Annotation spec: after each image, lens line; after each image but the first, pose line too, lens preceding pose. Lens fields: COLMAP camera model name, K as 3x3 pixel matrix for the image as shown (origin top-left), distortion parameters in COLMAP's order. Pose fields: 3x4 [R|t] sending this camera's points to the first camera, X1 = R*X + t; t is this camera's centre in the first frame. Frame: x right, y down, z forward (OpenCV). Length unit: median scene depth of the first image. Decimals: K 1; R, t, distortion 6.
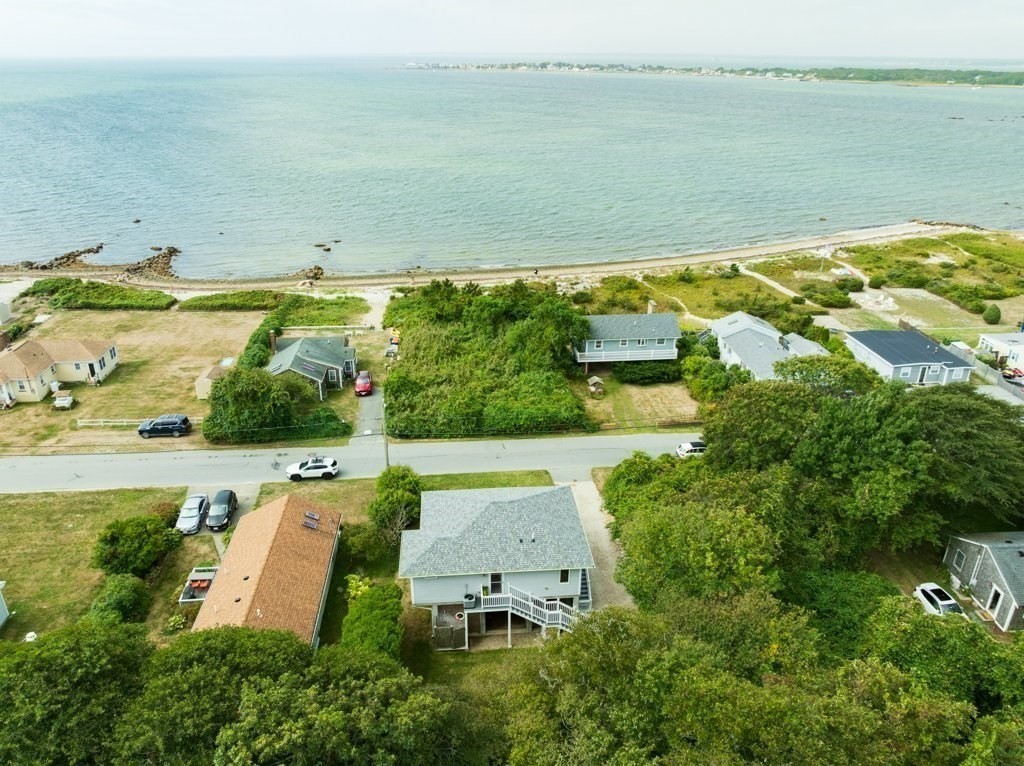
lens RADIAL K [[737.4, 0, 512.0], [0, 737.4, 383.0], [0, 0, 1]] dist [-0.036154, 0.006500]
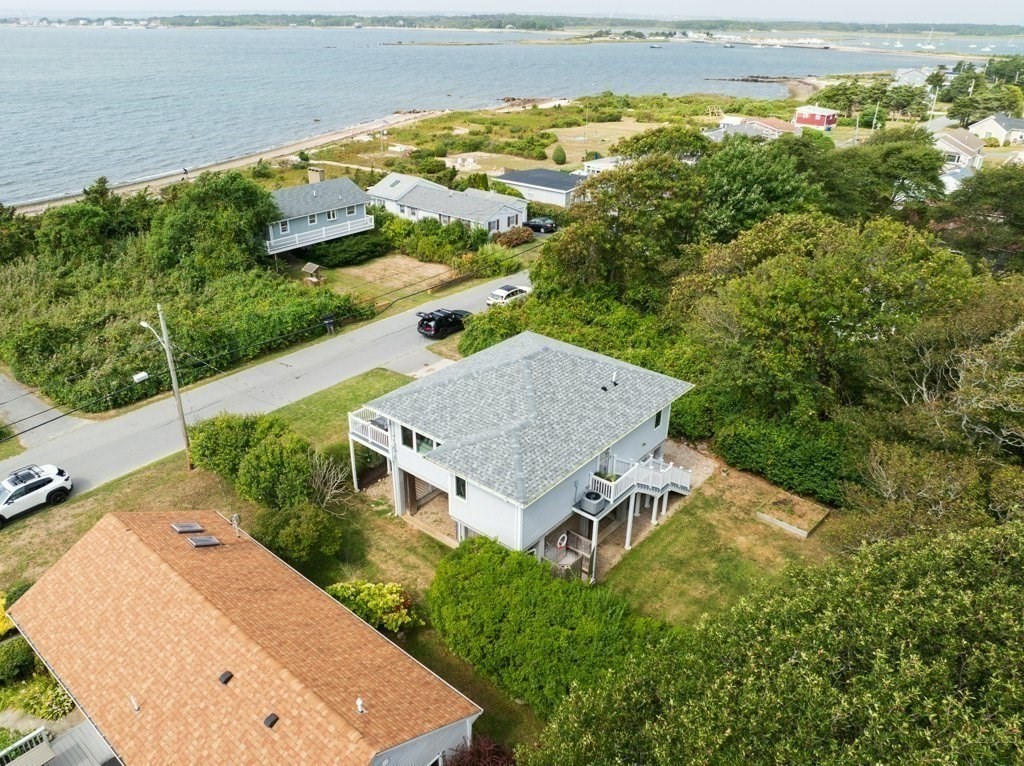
lens RADIAL K [[737.4, 0, 512.0], [0, 737.4, 383.0], [0, 0, 1]] dist [-0.036154, 0.006500]
pose [[0.702149, -0.312253, 0.639910, -0.250985], [0.277920, 0.947613, 0.157449, 0.045131], [-0.655551, 0.067291, 0.752147, 0.304963]]
